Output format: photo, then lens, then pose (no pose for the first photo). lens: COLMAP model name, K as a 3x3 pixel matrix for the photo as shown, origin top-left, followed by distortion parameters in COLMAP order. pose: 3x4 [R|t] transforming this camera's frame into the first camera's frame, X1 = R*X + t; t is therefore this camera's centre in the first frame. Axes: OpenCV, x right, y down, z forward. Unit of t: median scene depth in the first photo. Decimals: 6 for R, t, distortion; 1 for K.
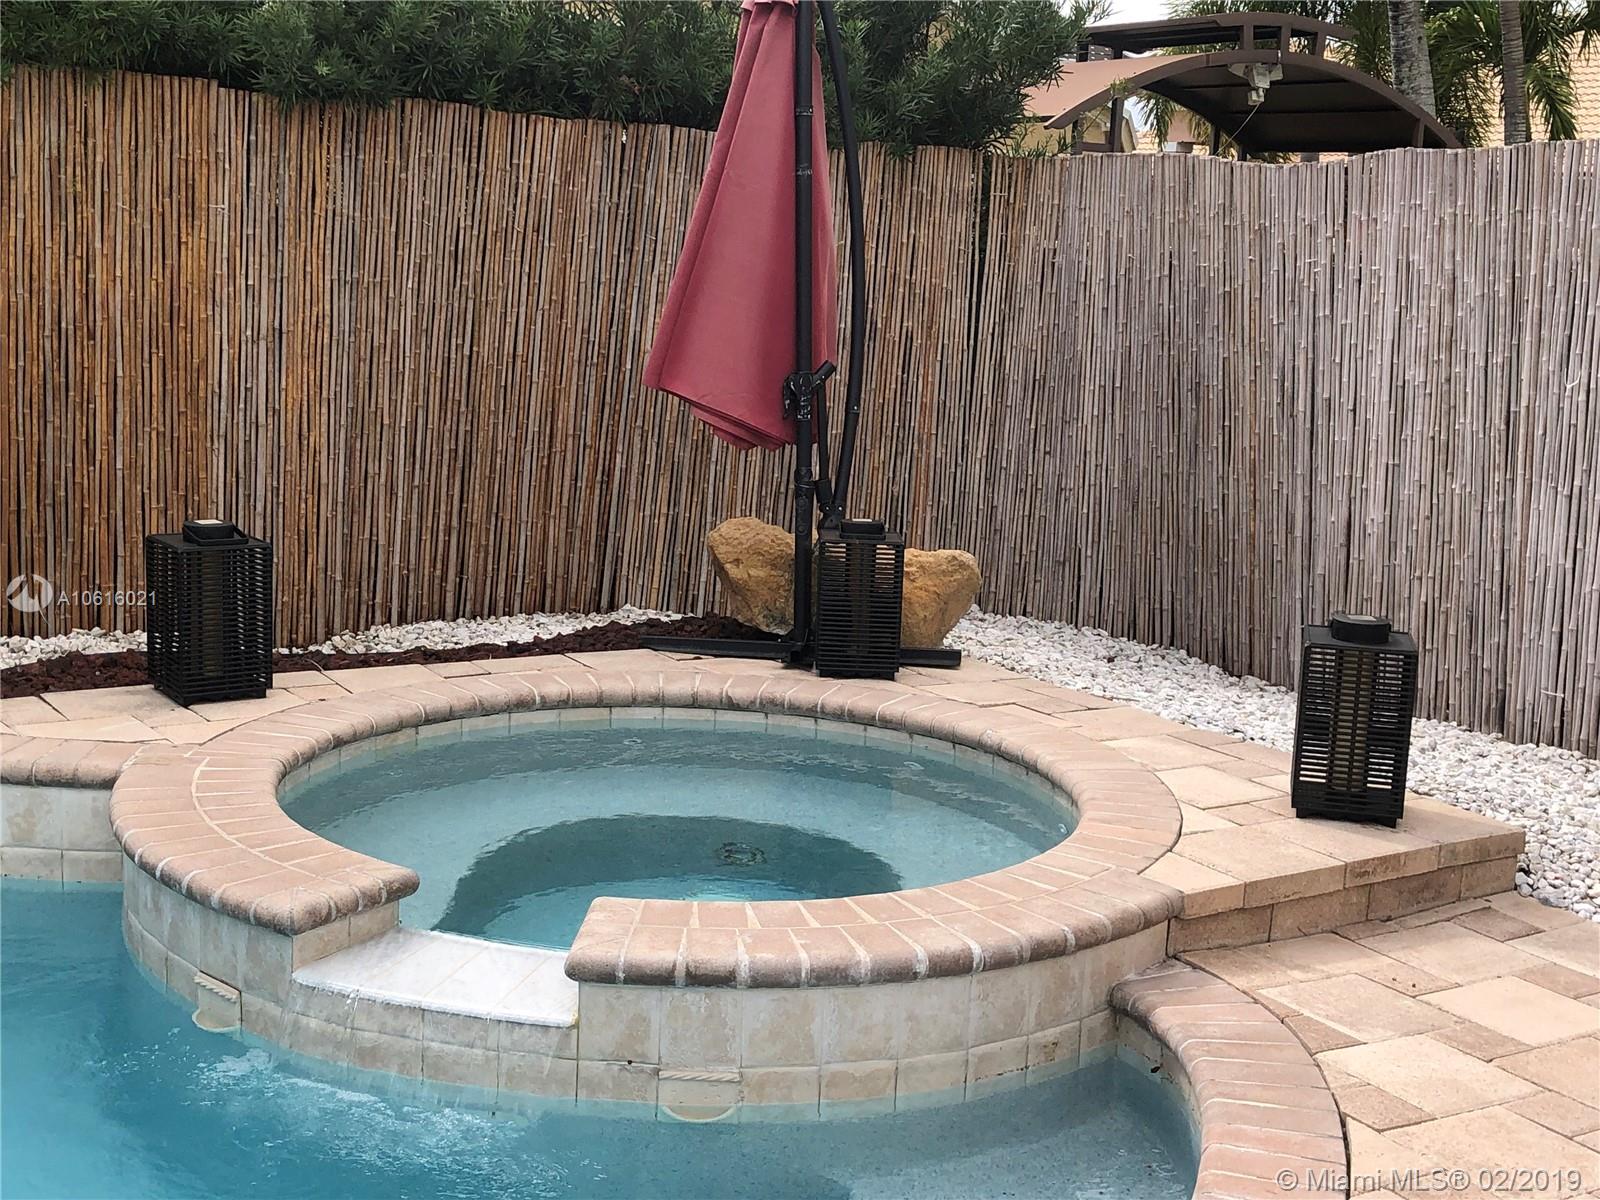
lens RADIAL K [[2091.6, 0, 813.8], [0, 2091.6, 601.7], [0, 0, 1]] dist [0.050426, 0.000000]
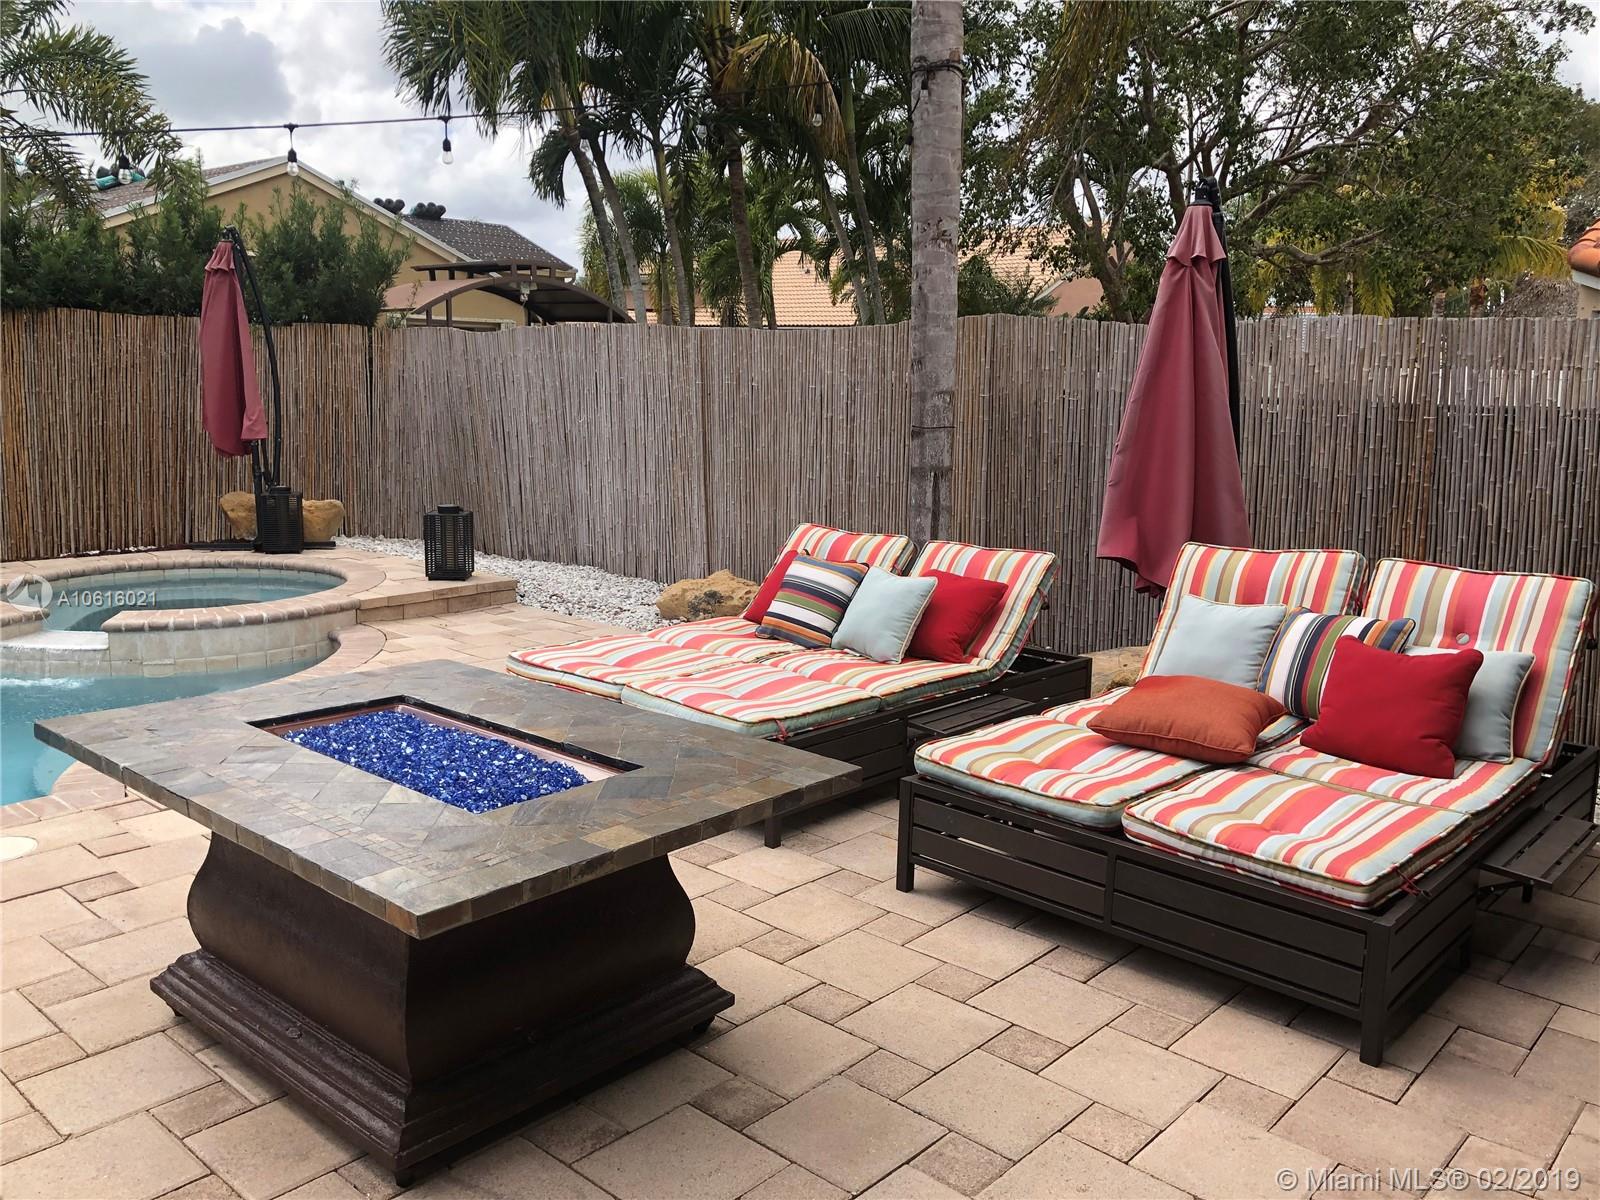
lens RADIAL K [[1307.0, 0, 828.8], [0, 1307.0, 597.3], [0, 0, 1]] dist [0.034935, -0.031183]
pose [[0.962251, -0.068881, 0.263303, 0.205802], [0.067325, 0.997619, 0.014937, 0.098413], [-0.263705, 0.003353, 0.964597, -0.556040]]
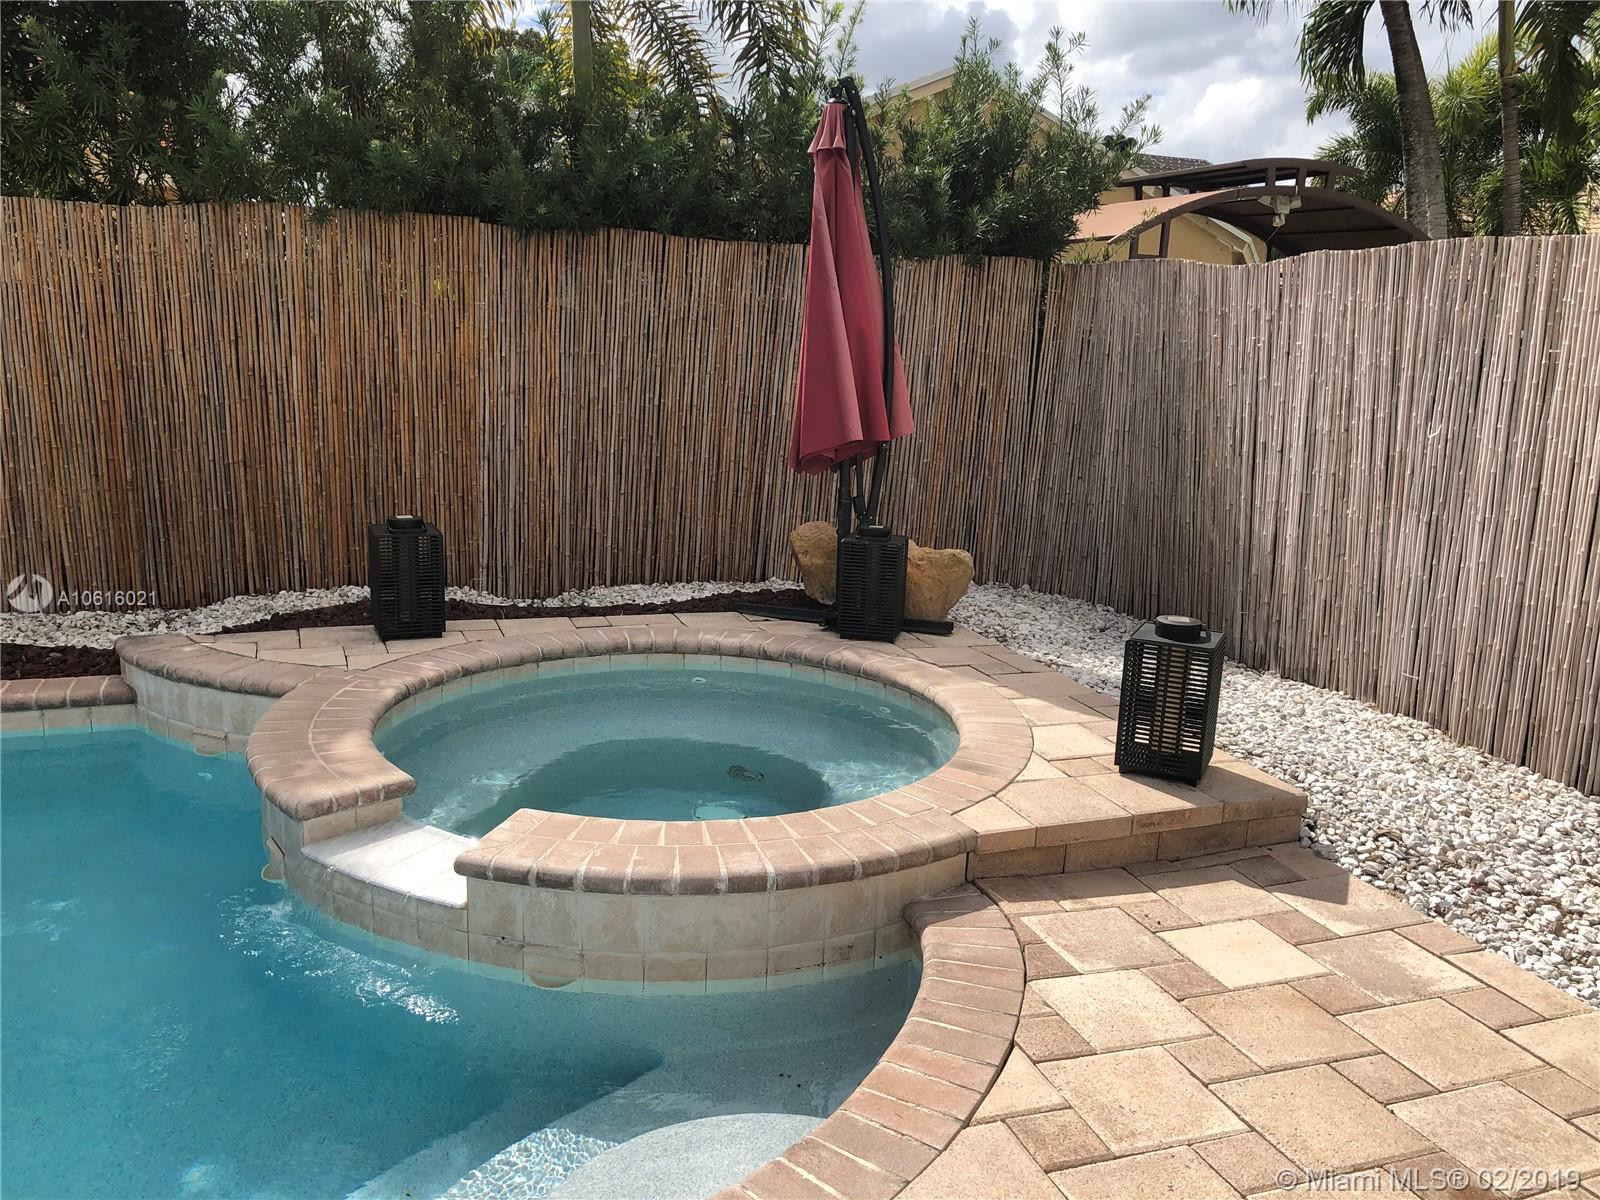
lens RADIAL K [[1307.0, 0, 813.2], [0, 1307.0, 605.1], [0, 0, 1]] dist [0.034935, -0.031183]
pose [[0.977057, 0.040208, -0.209148, 0.155244], [-0.033221, 0.998770, 0.036814, -0.016213], [0.210371, -0.029021, 0.977191, 0.135579]]
